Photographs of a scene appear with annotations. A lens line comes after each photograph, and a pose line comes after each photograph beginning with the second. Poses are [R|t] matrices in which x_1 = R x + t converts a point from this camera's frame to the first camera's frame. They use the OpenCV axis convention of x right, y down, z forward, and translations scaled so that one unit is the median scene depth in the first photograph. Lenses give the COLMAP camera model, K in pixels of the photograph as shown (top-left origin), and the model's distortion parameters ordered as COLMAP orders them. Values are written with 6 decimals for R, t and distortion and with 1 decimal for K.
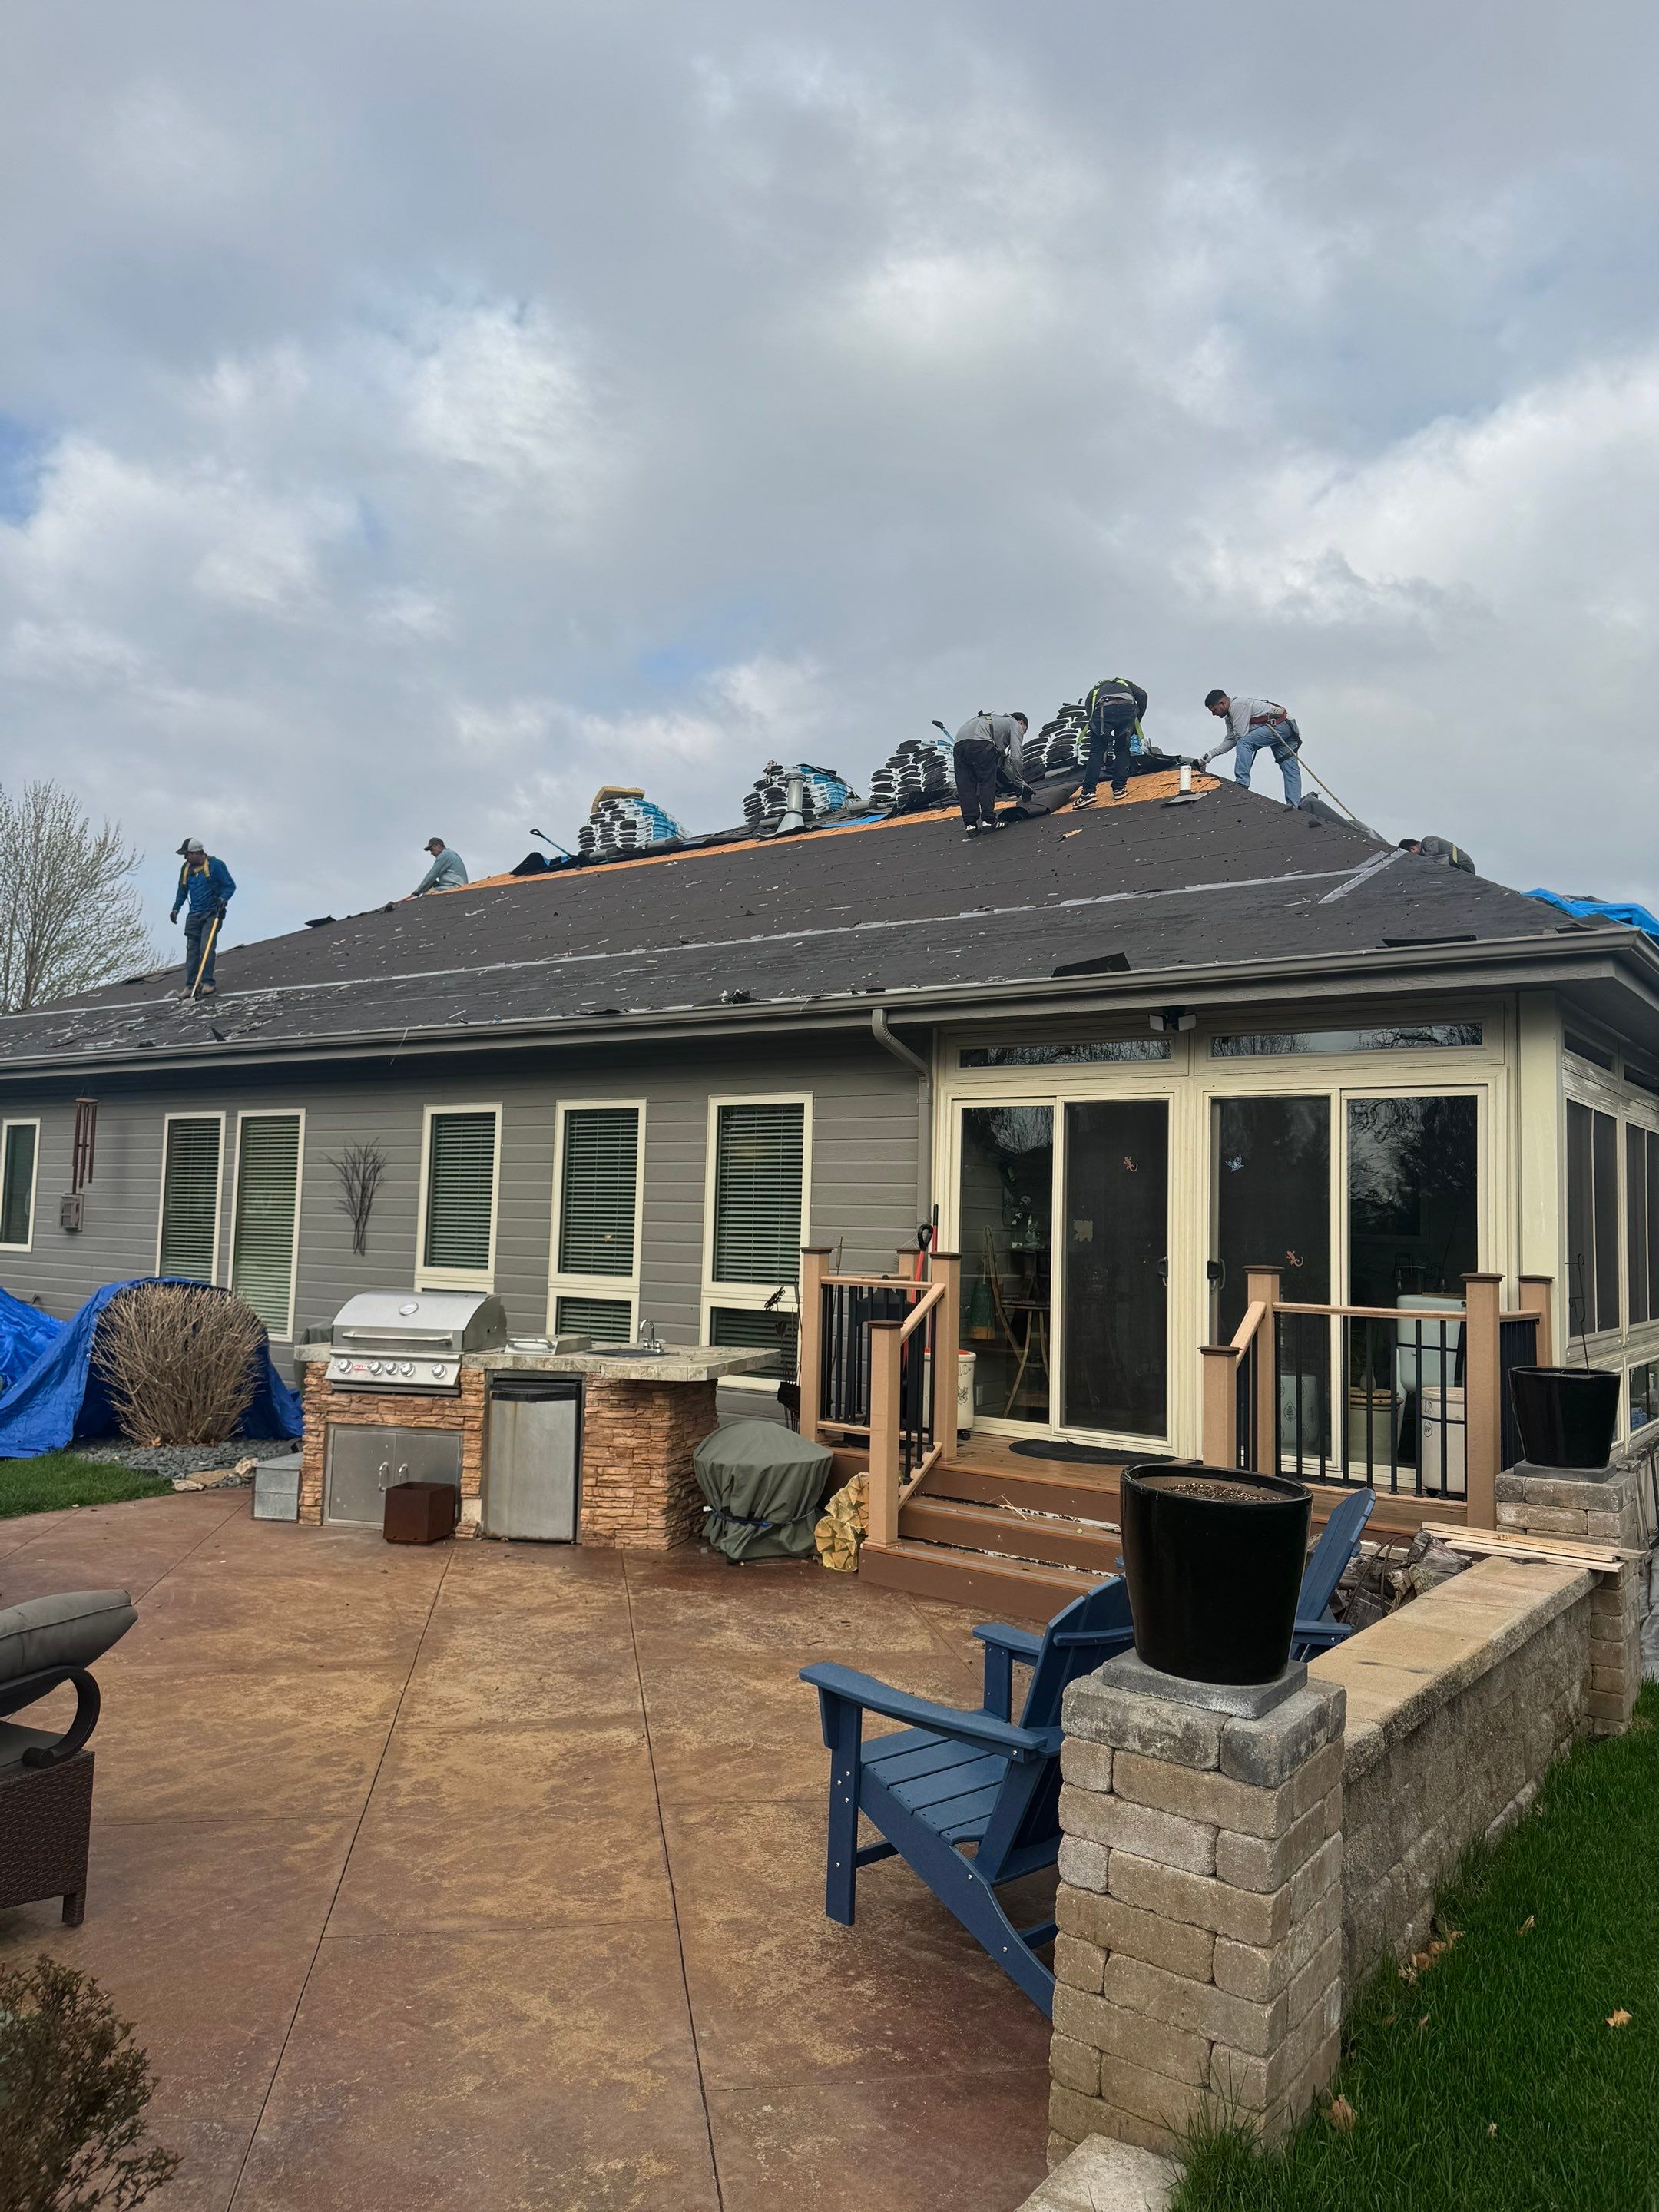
lens RADIAL K [[1533.3, 0, 836.9], [0, 1533.3, 1104.2], [0, 0, 1]] dist [0.146080, -0.223466]
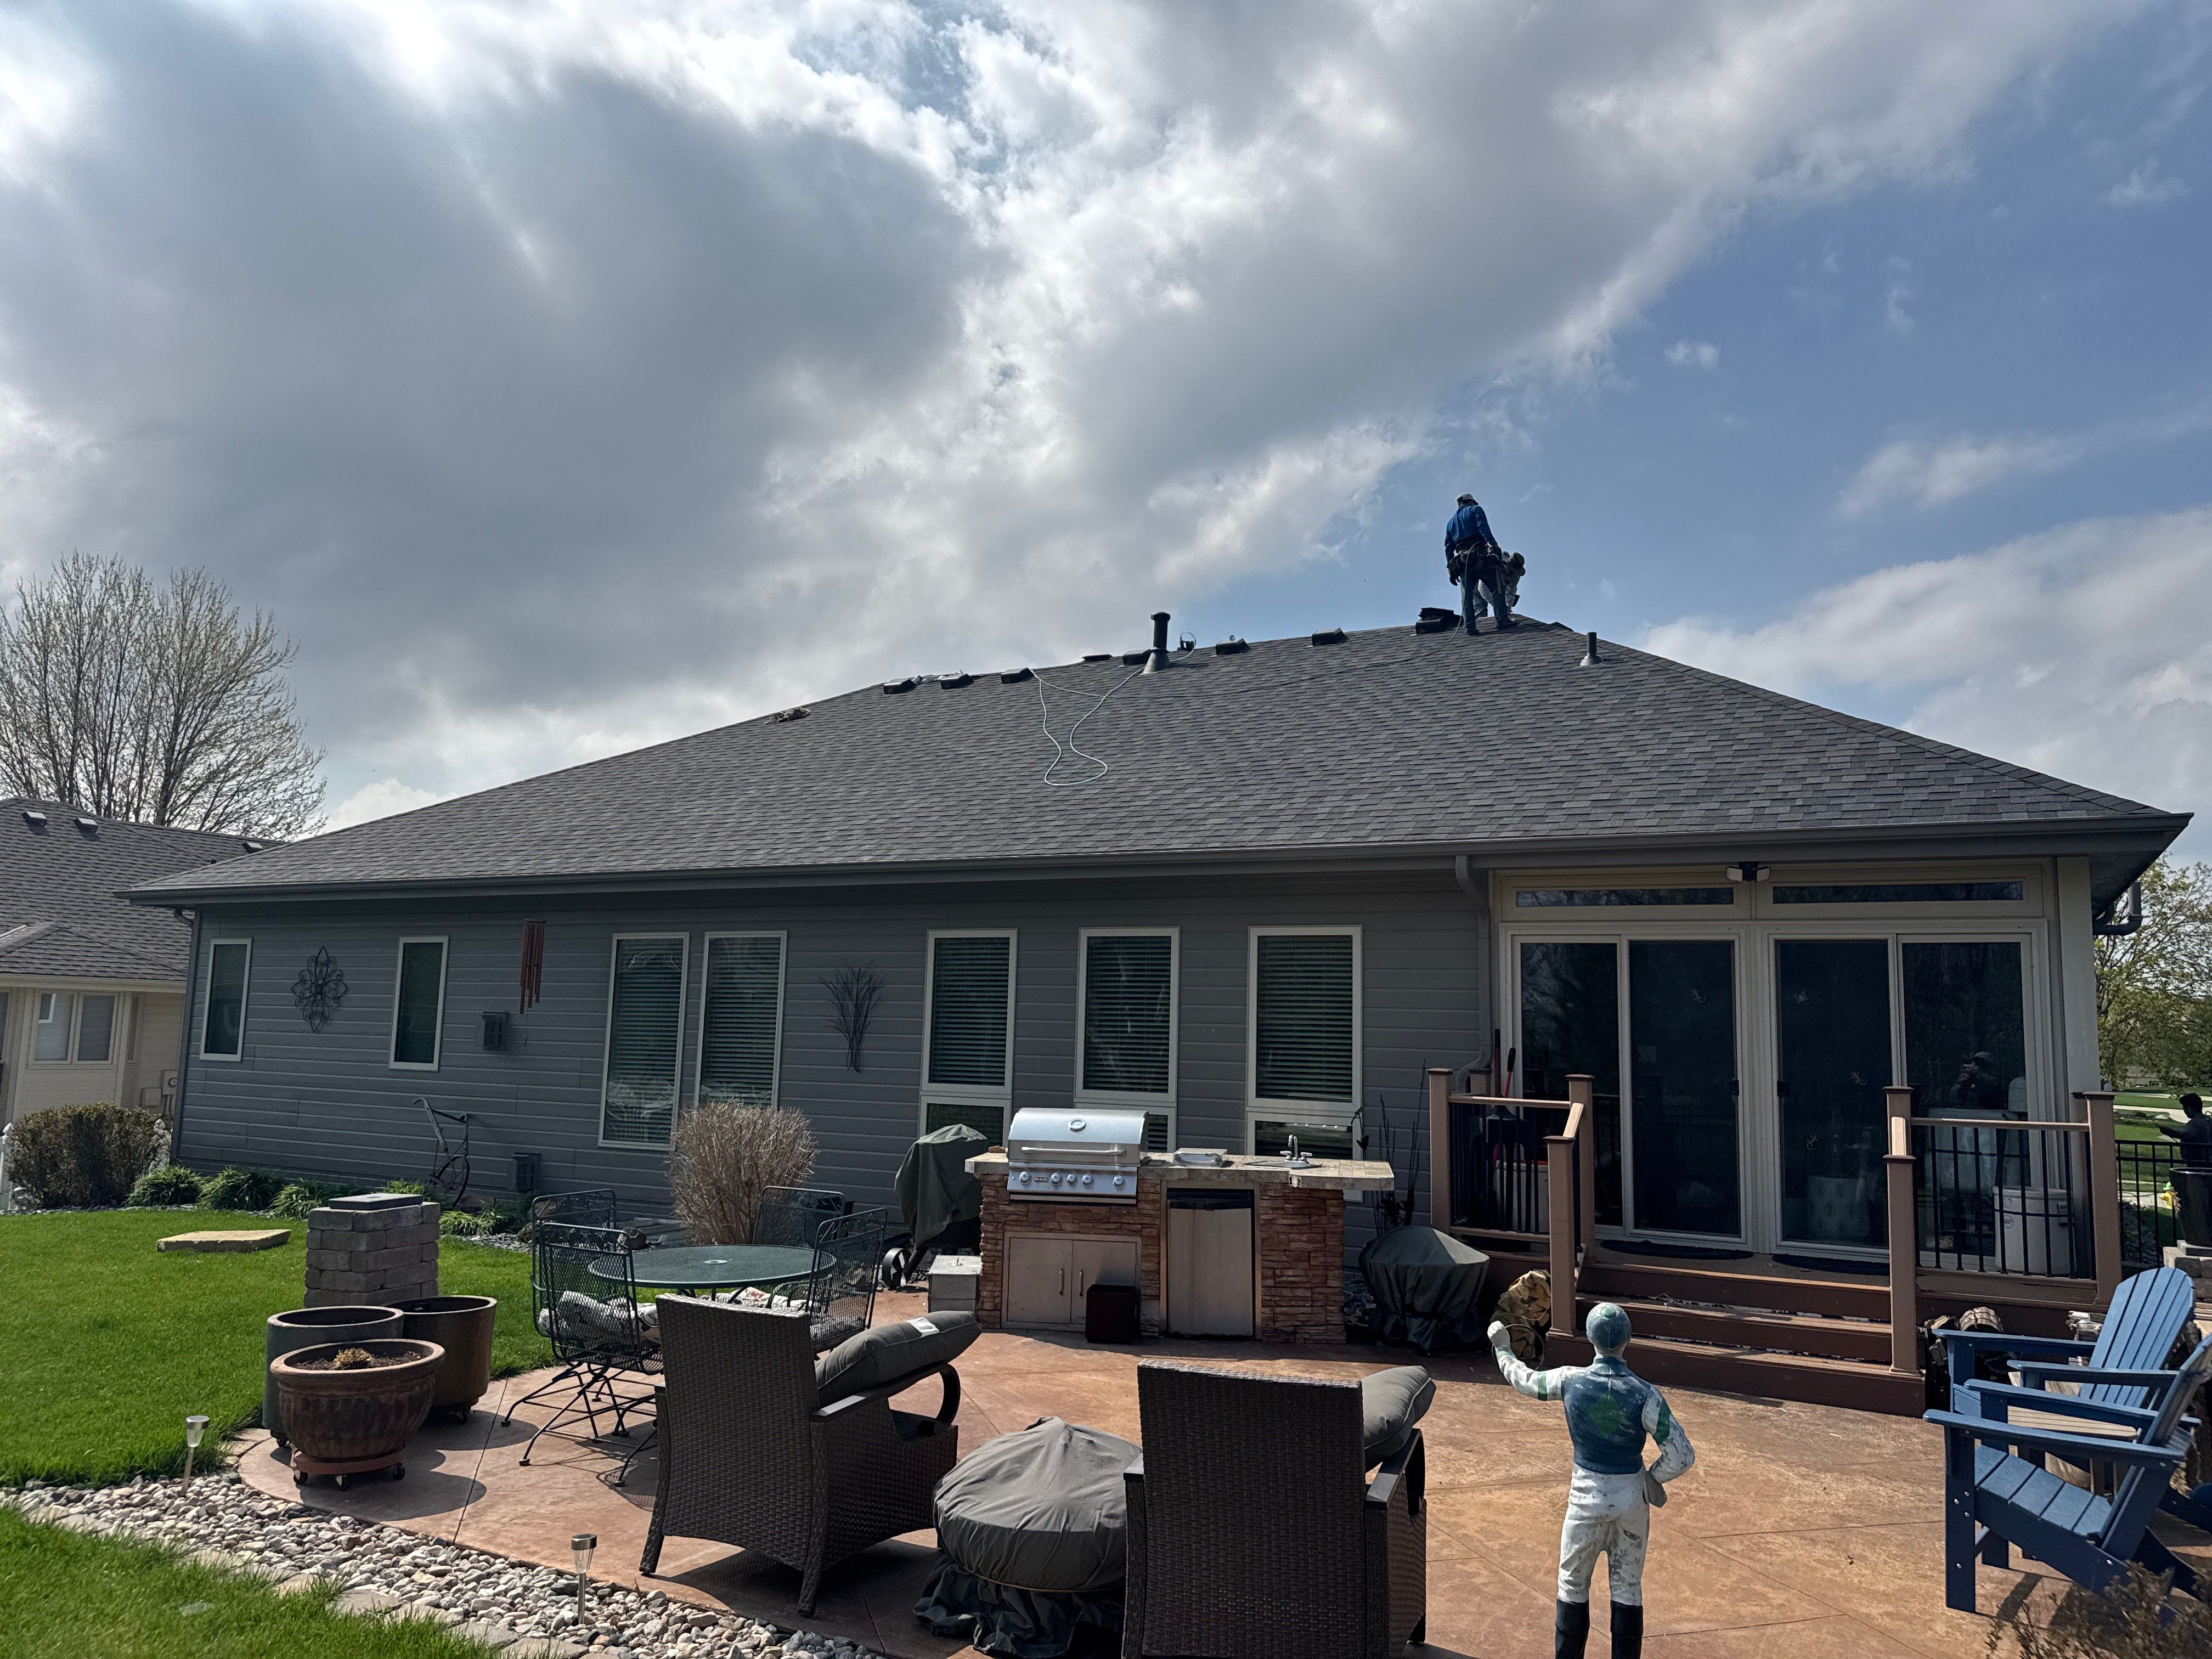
lens RADIAL K [[1533.3, 0, 1109.2], [0, 1533.3, 836.6], [0, 0, 1]] dist [0.146080, -0.223466]
pose [[0.990161, 0.015209, 0.139107, -0.424092], [-0.009010, 0.998943, -0.045081, -0.024433], [-0.139646, 0.043384, 0.989251, -0.096116]]
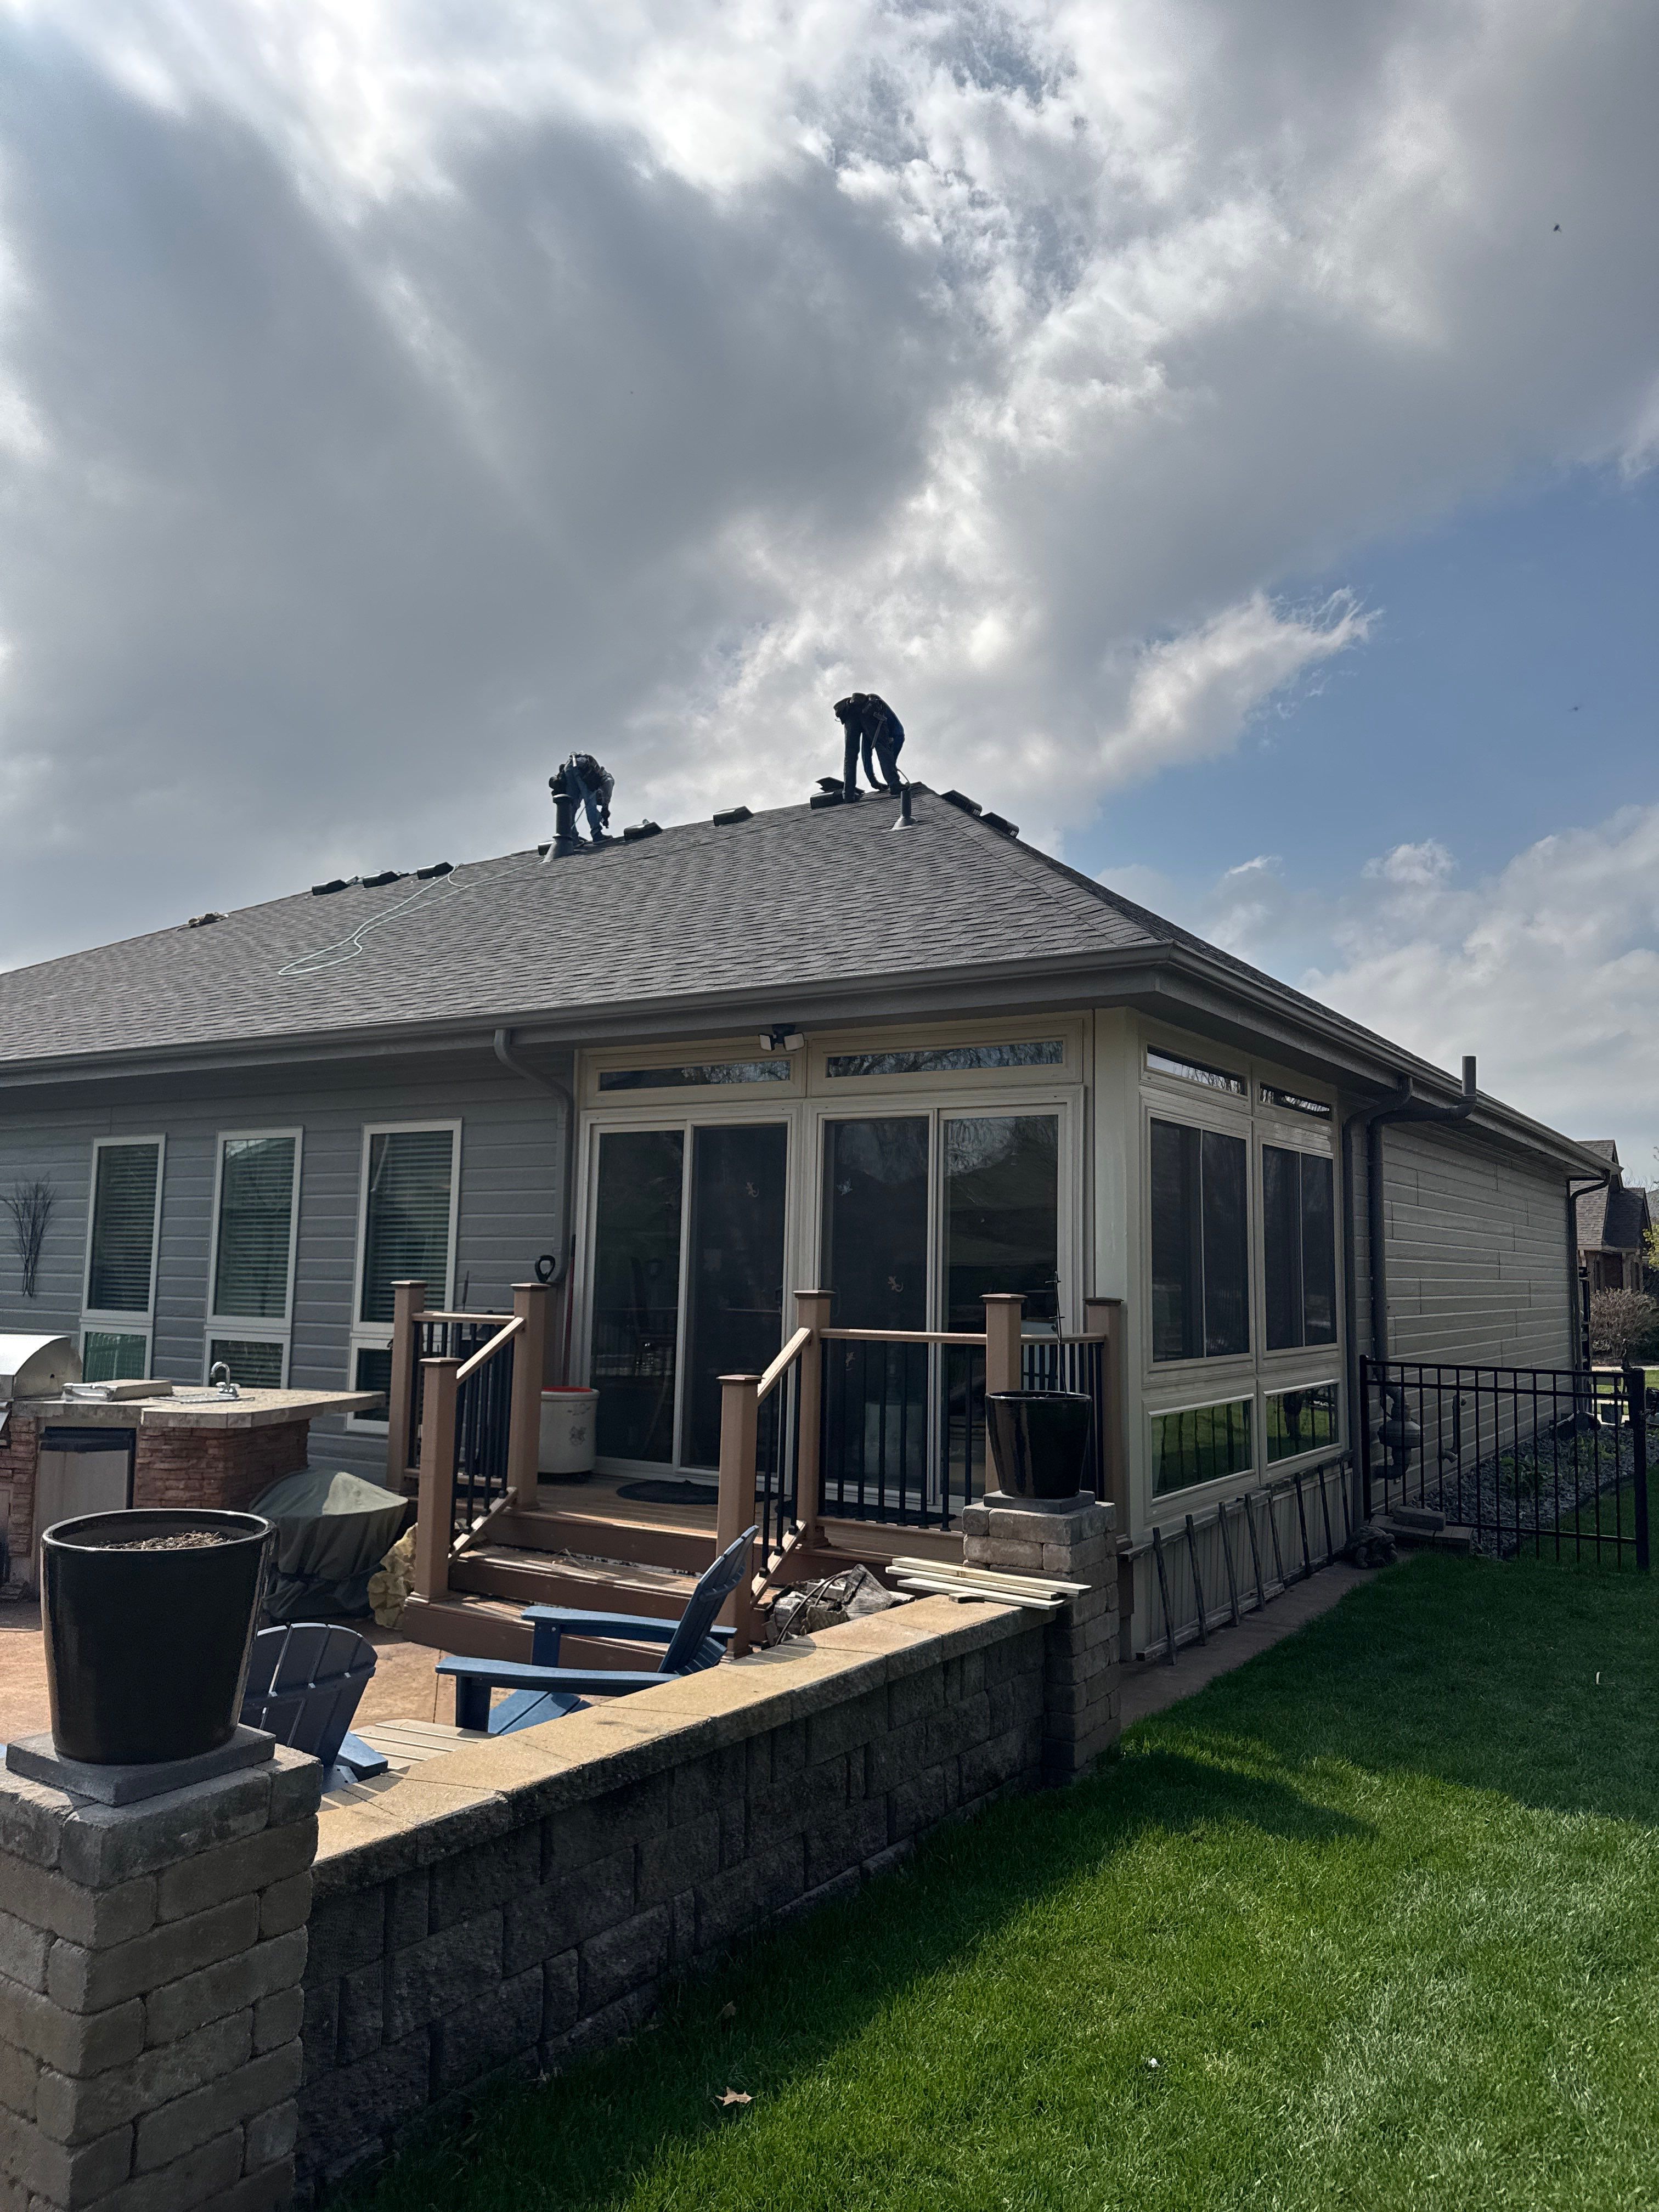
lens RADIAL K [[1533.3, 0, 836.9], [0, 1533.3, 1104.2], [0, 0, 1]] dist [0.146080, -0.223466]
pose [[0.999031, -0.004872, 0.043730, 0.212051], [0.006012, 0.999645, -0.025963, 0.011392], [-0.043588, 0.026201, 0.998706, 0.040597]]
